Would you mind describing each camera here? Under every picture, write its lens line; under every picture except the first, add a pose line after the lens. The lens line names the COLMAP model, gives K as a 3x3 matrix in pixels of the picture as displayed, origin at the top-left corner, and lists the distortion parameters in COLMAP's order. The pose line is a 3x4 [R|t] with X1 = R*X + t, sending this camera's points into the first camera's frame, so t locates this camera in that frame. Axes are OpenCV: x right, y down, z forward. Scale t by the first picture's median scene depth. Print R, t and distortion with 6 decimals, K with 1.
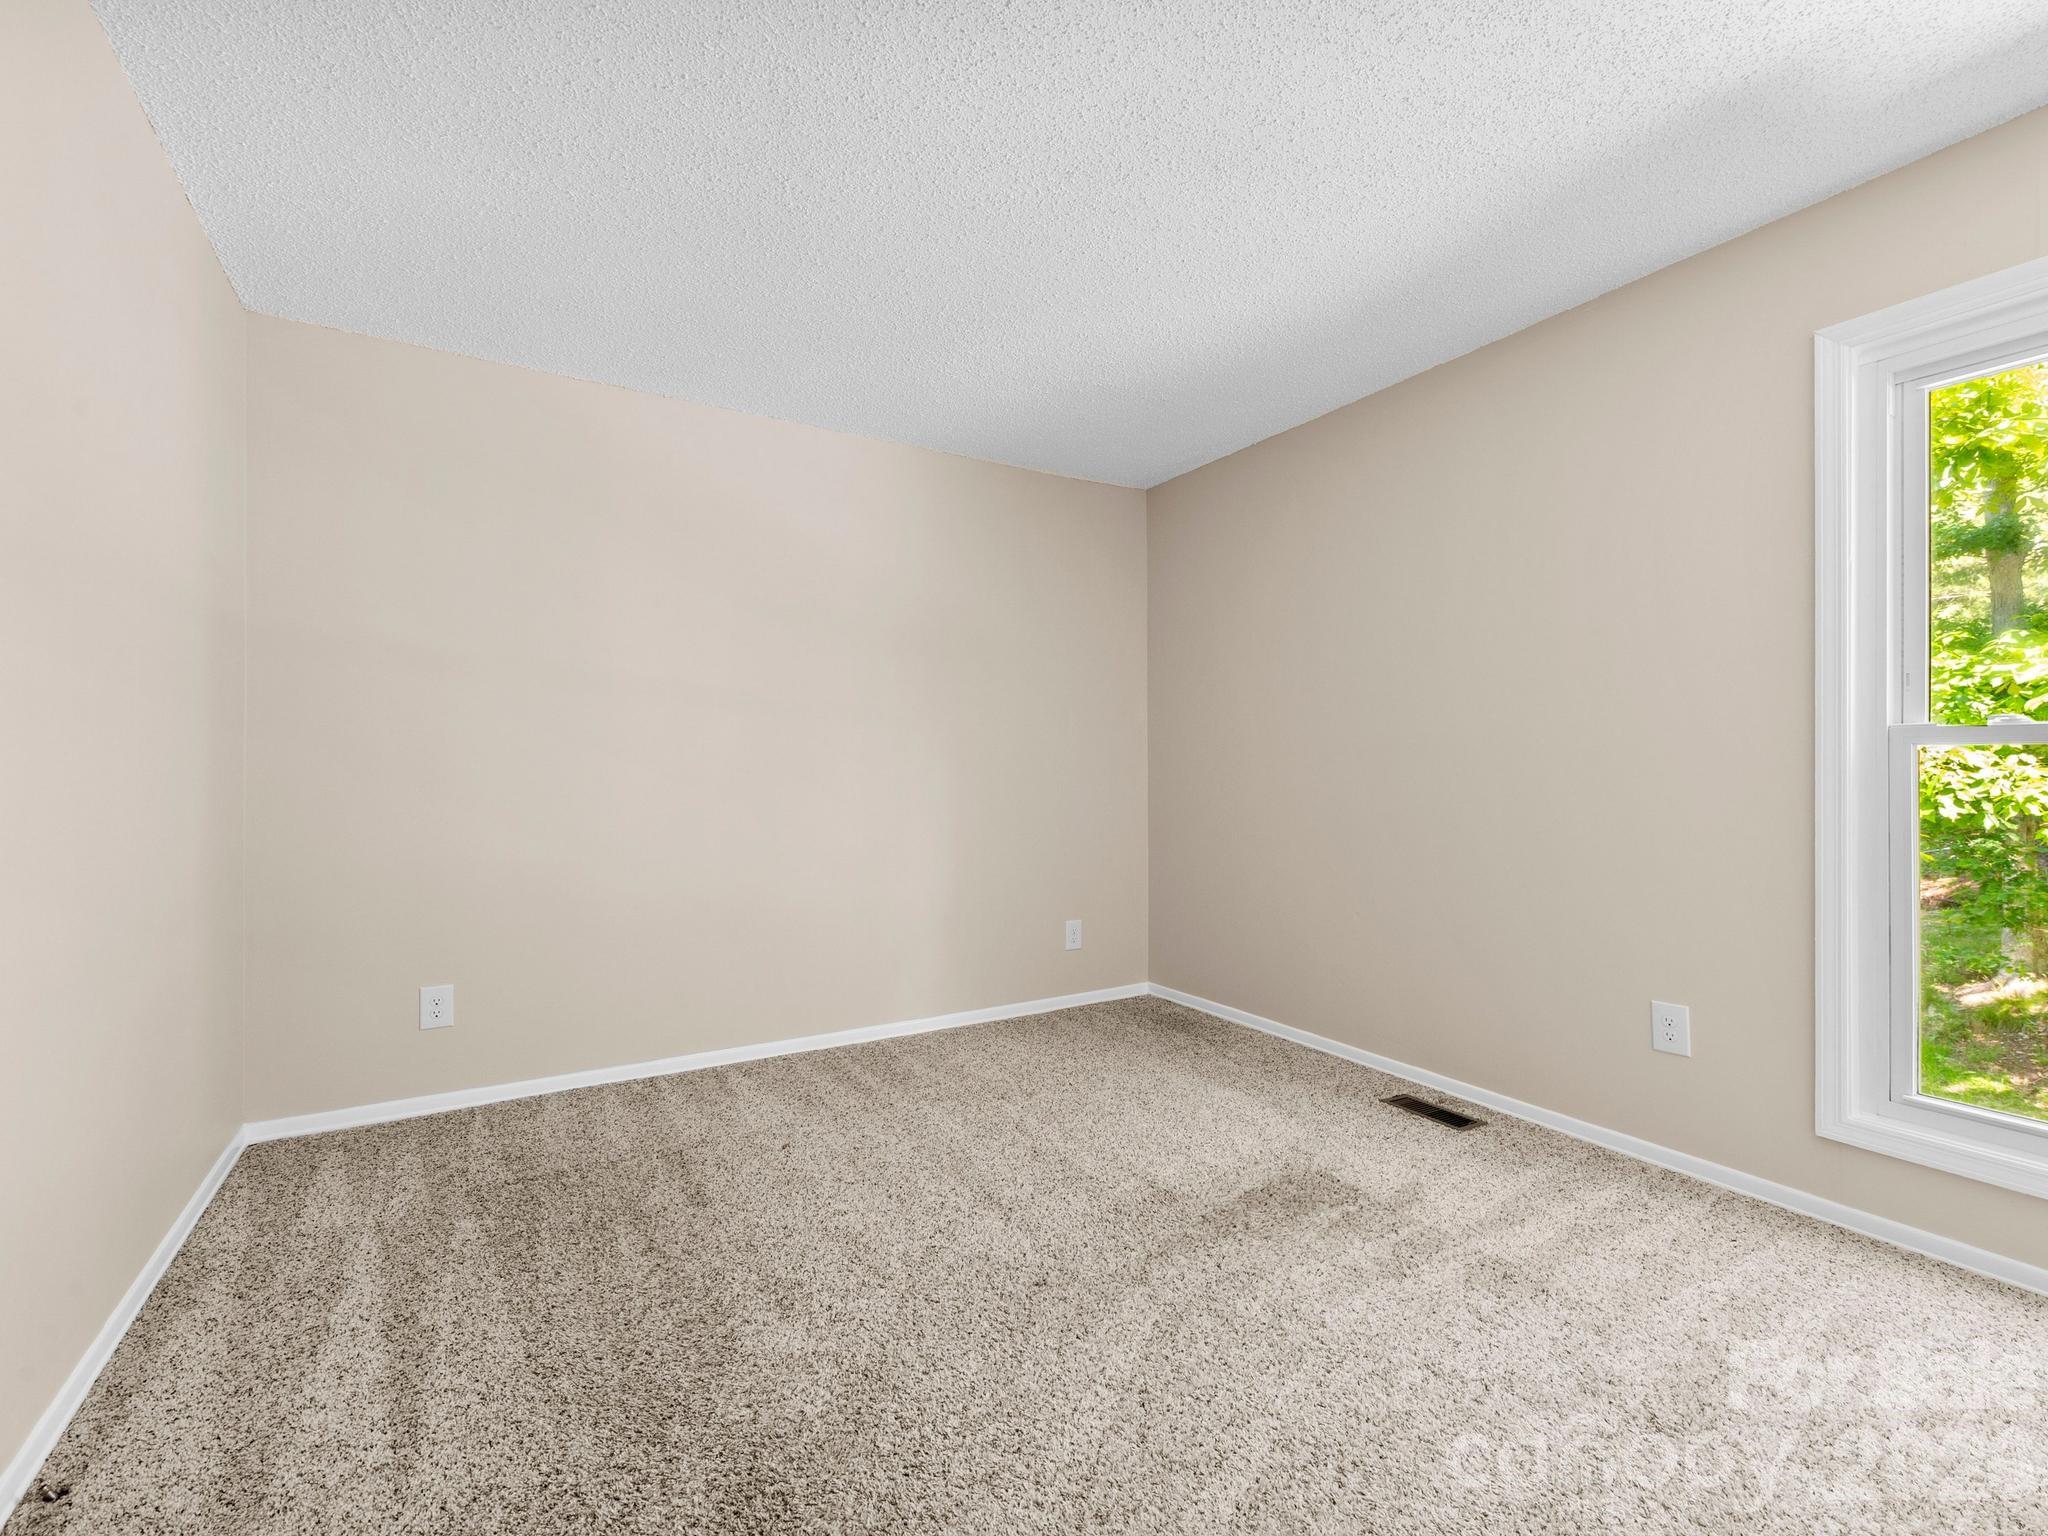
lens RADIAL K [[913.7, 0, 1035.2], [0, 913.7, 775.0], [0, 0, 1]] dist [0.020797, -0.003525]
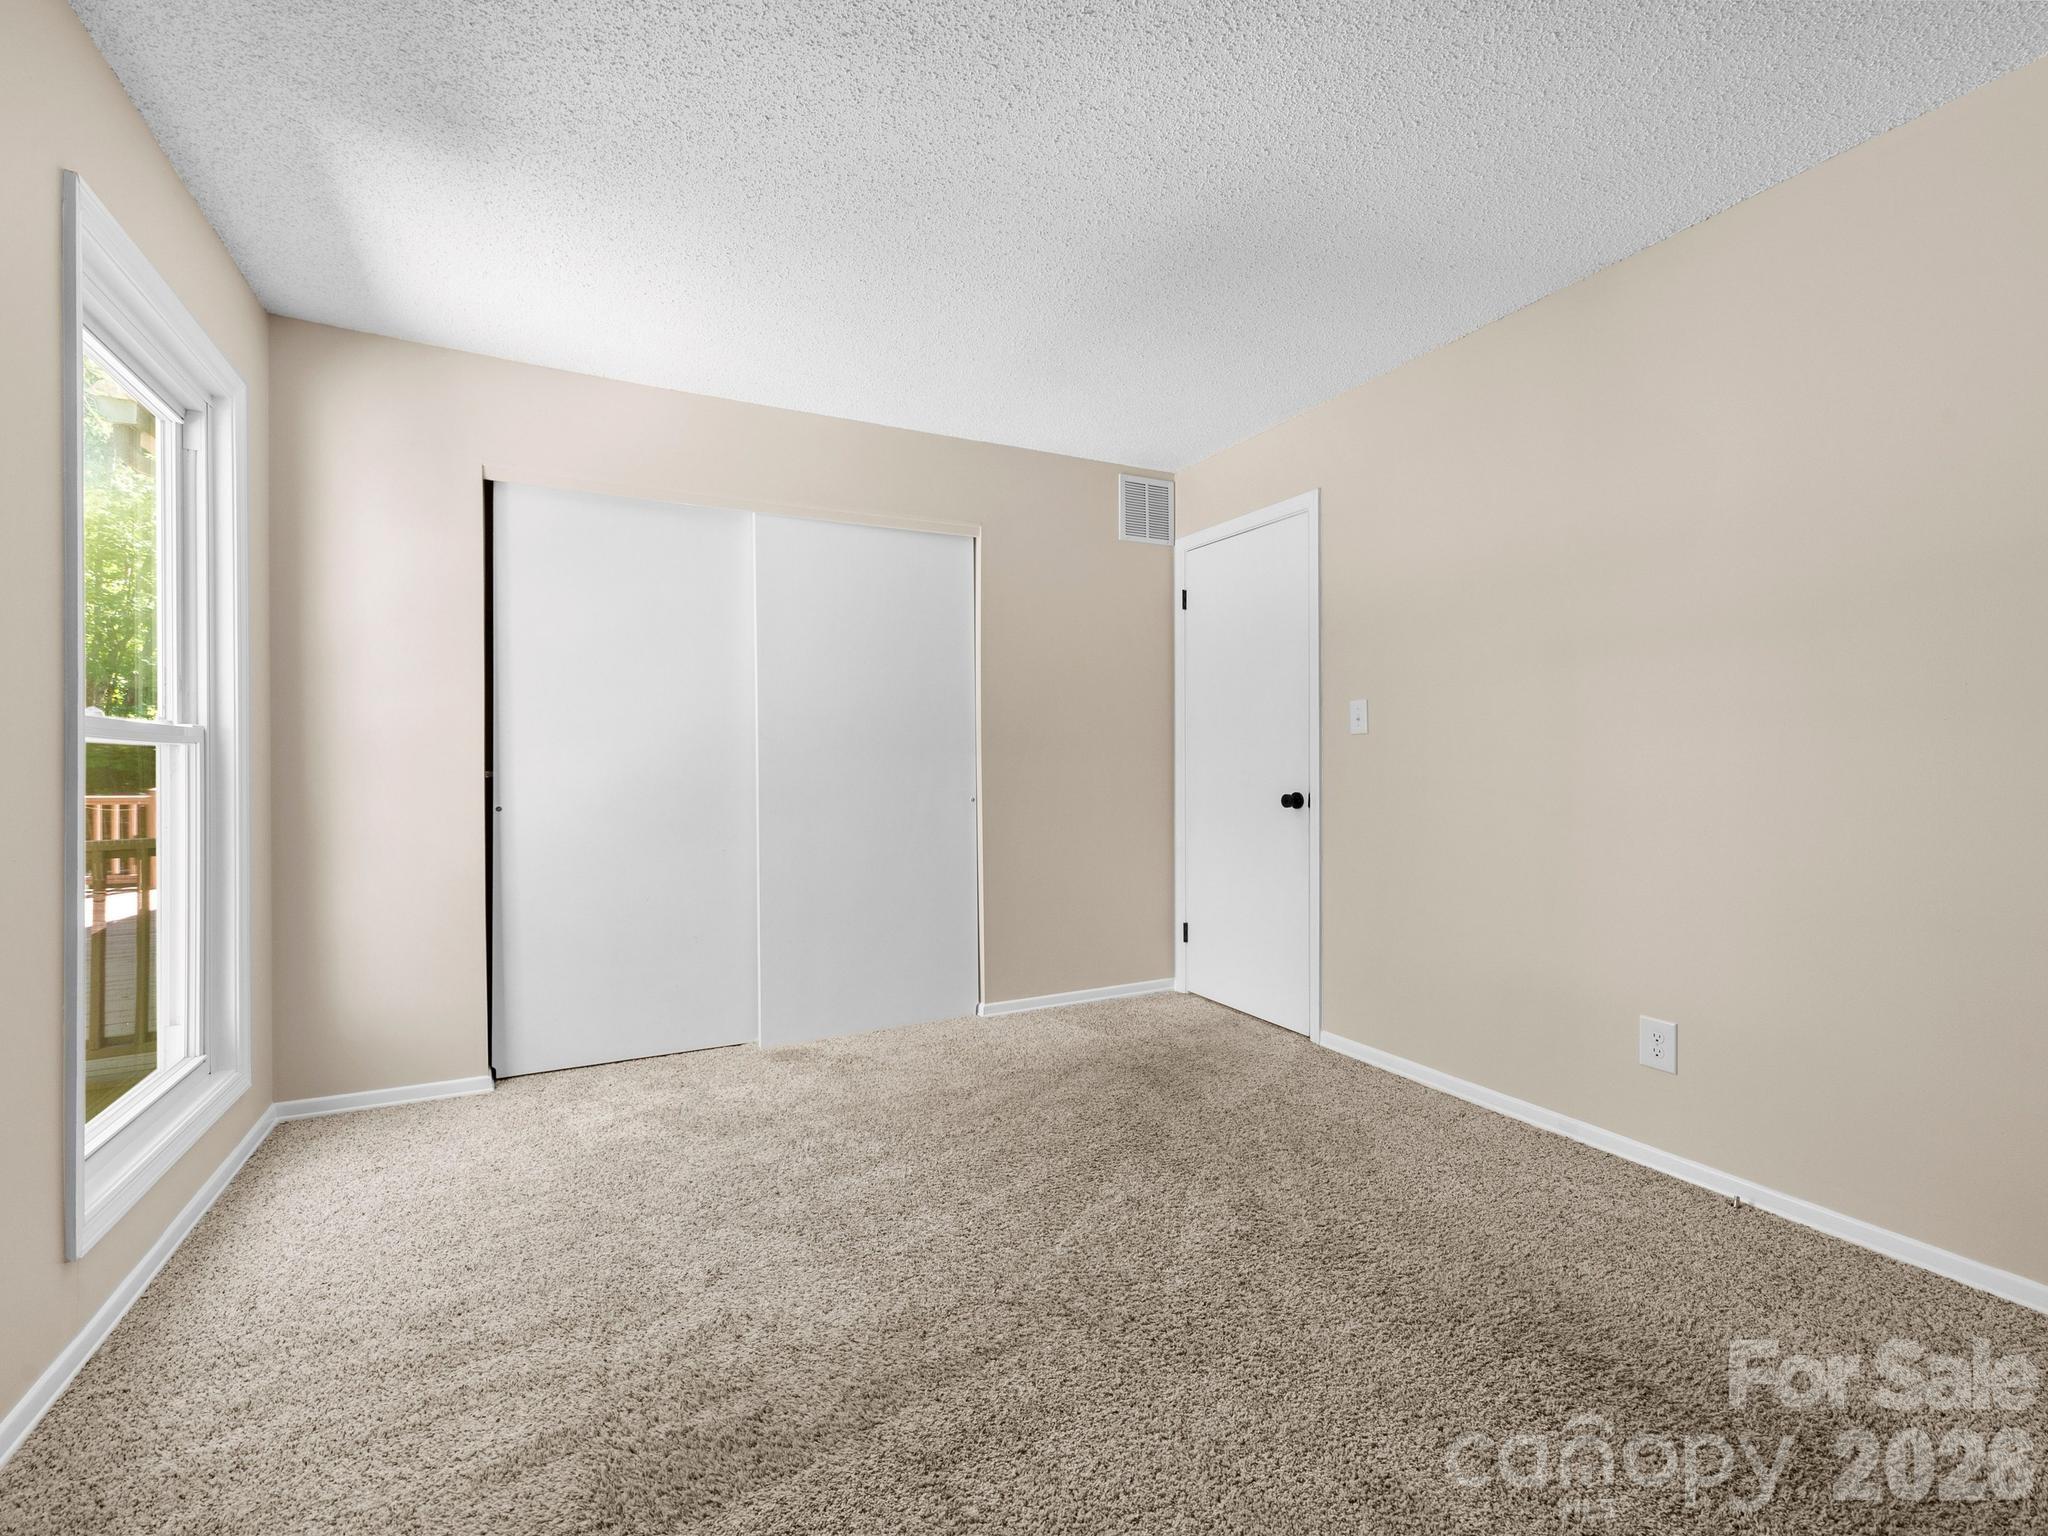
lens RADIAL K [[913.7, 0, 1011.2], [0, 913.7, 757.0], [0, 0, 1]] dist [0.020797, -0.003525]
pose [[-0.997117, 0.007354, 0.075526, 0.041097], [0.007248, 0.999972, -0.001672, -0.004274], [-0.075536, -0.001120, -0.997142, 1.558897]]
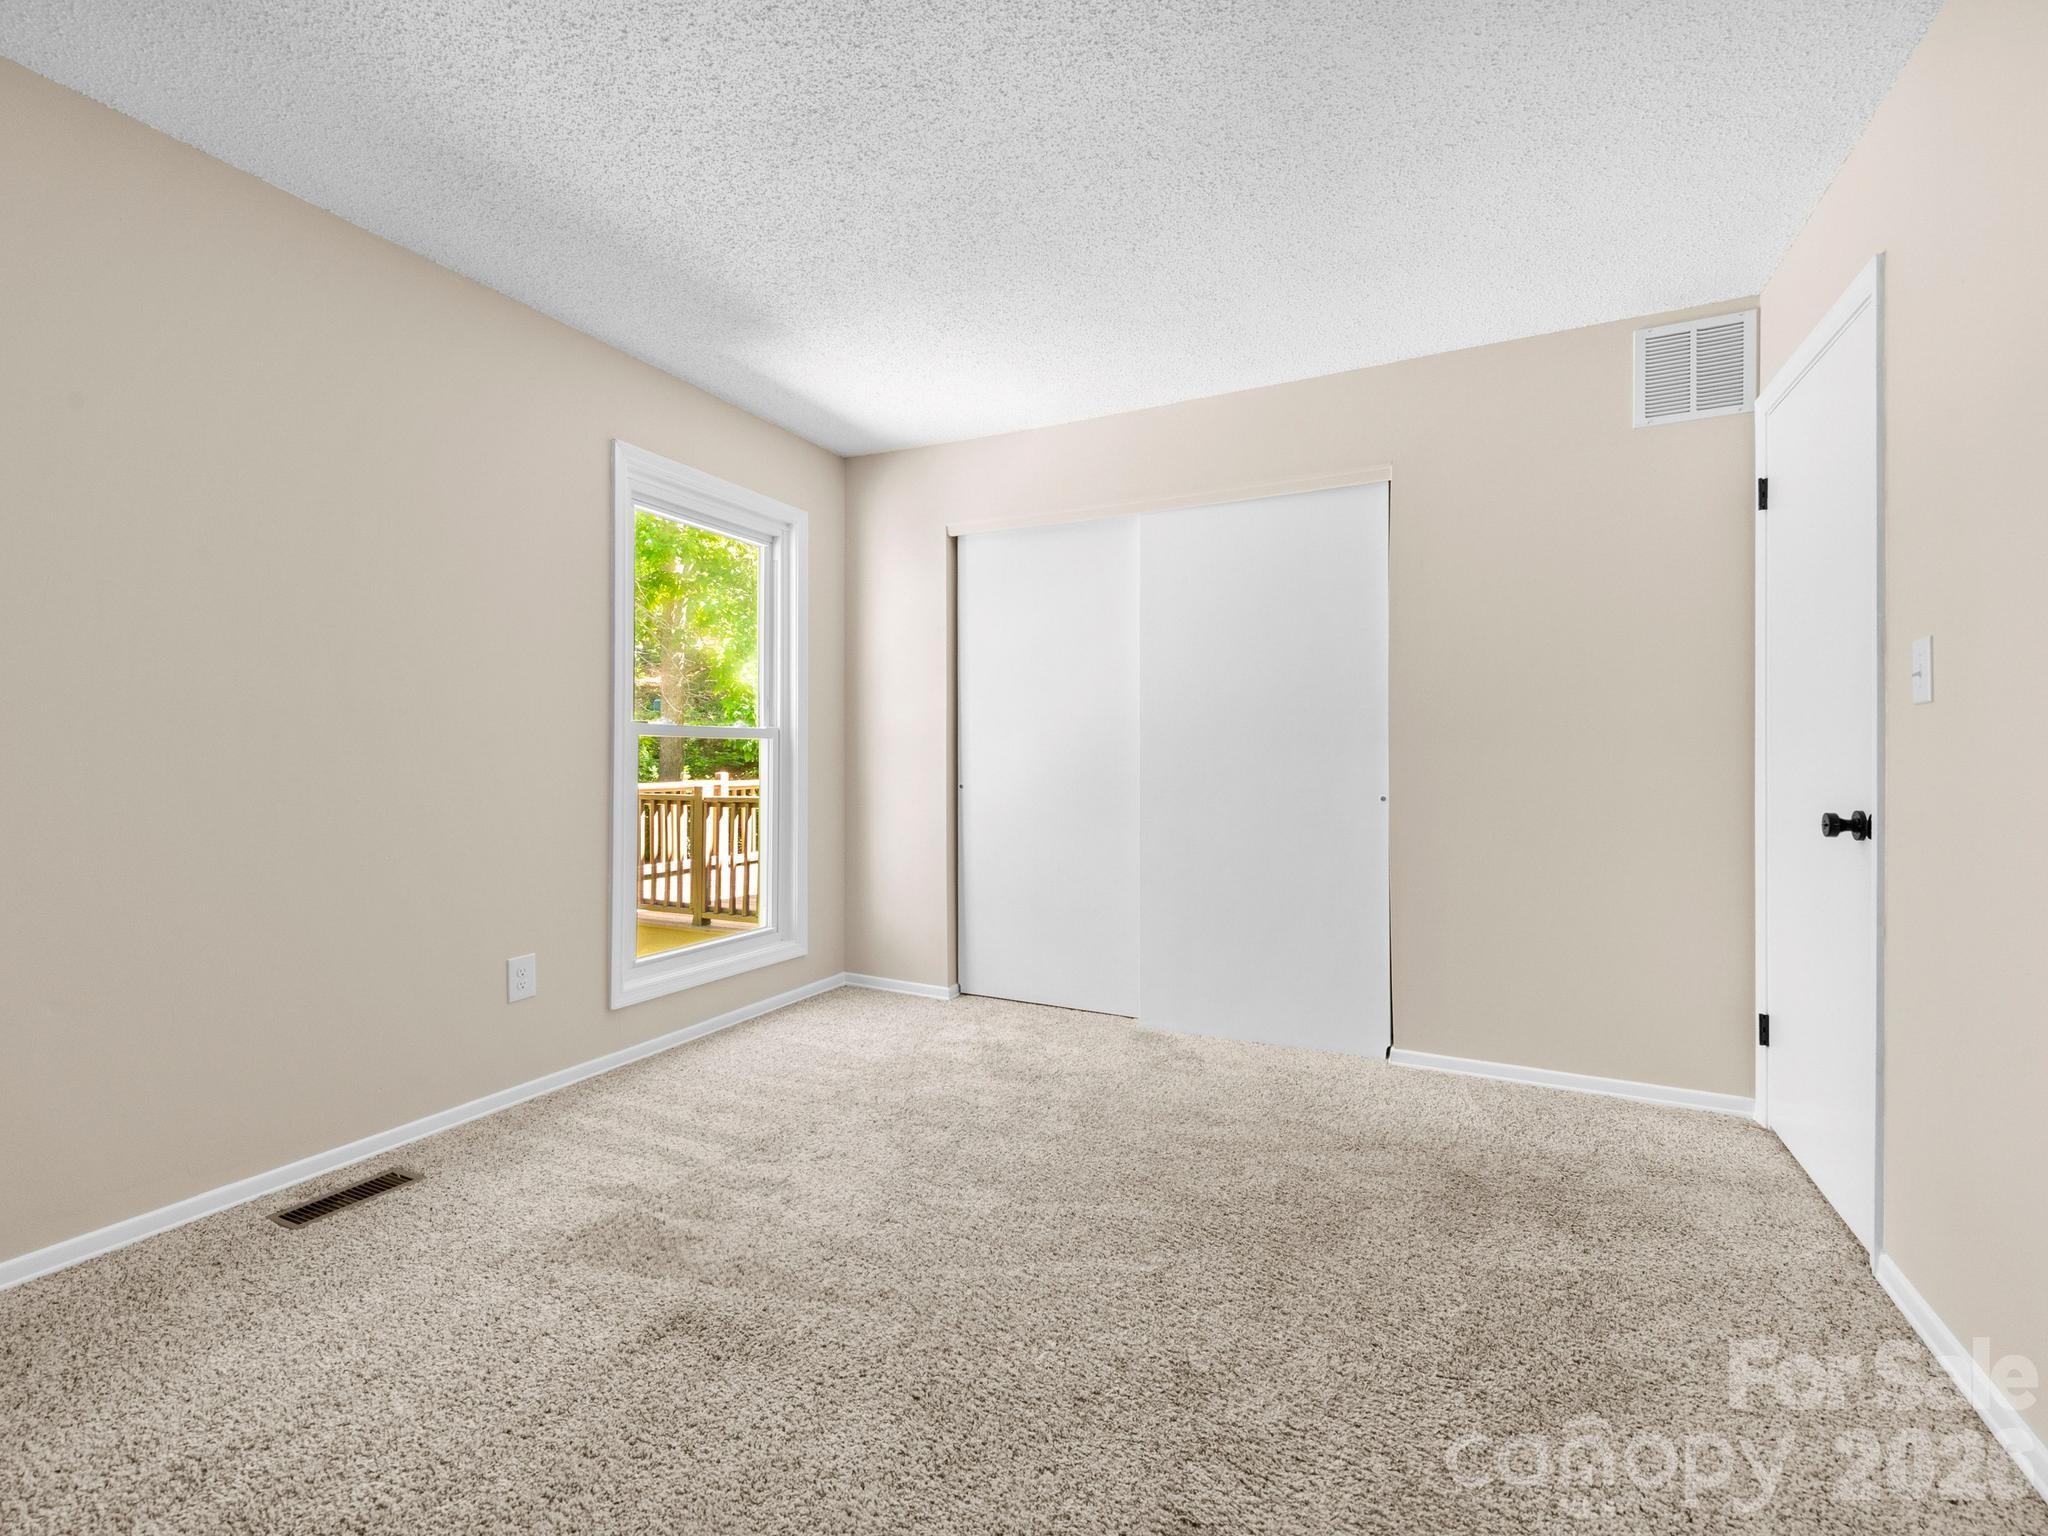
lens RADIAL K [[913.7, 0, 1015.3], [0, 913.7, 754.6], [0, 0, 1]] dist [0.020797, -0.003525]
pose [[-0.528191, 0.000124, 0.849126, -0.614682], [0.001570, 0.999998, 0.000831, 0.000824], [-0.849124, 0.001772, -0.528190, 1.129178]]
